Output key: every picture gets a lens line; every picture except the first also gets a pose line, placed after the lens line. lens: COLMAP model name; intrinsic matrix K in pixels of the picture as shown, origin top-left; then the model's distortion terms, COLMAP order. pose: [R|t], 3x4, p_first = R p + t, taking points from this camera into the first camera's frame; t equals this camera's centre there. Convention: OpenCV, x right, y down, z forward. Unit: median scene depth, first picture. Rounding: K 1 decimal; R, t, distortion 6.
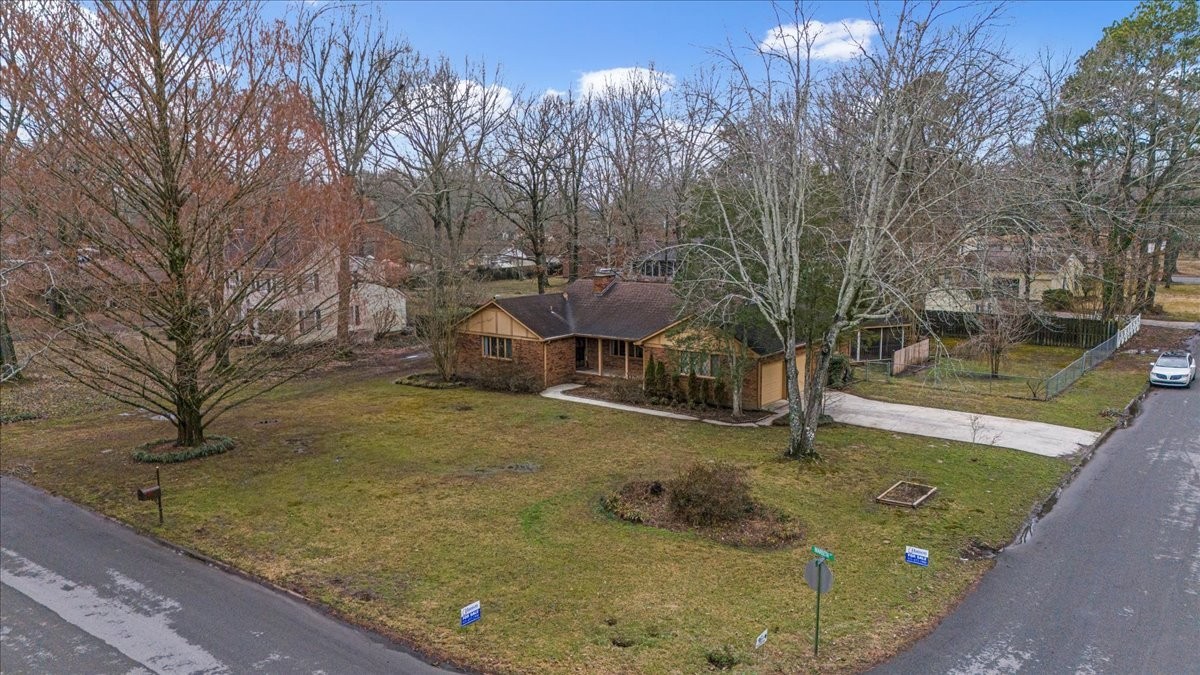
lens RADIAL K [[908.7, 0, 600.0], [0, 908.7, 337.5], [0, 0, 1]] dist [-0.033147, -0.000378]
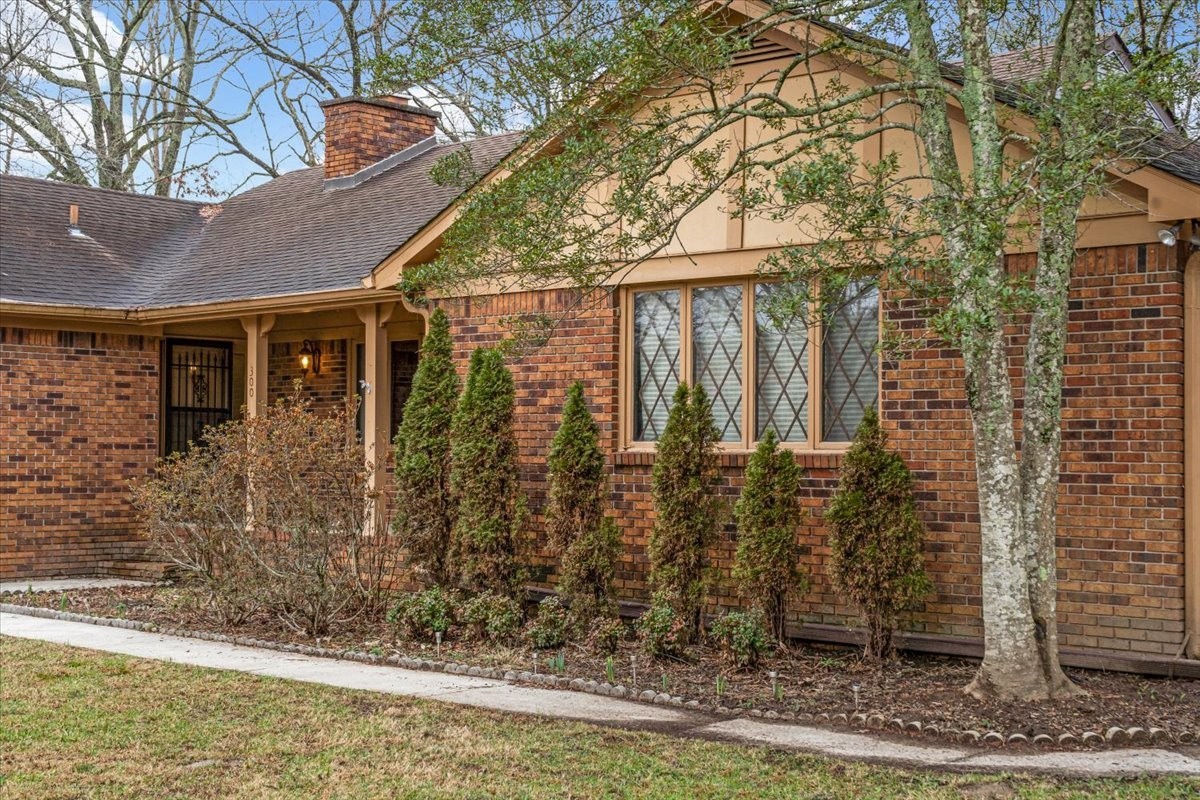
lens RADIAL K [[1637.4, 0, 600.0], [0, 1637.4, 400.0], [0, 0, 1]] dist [-0.015400, 0.009137]
pose [[0.997386, 0.000473, -0.072260, 0.146823], [-0.012622, 0.985746, -0.167768, 0.109654], [0.071150, 0.168242, 0.983175, 1.021513]]
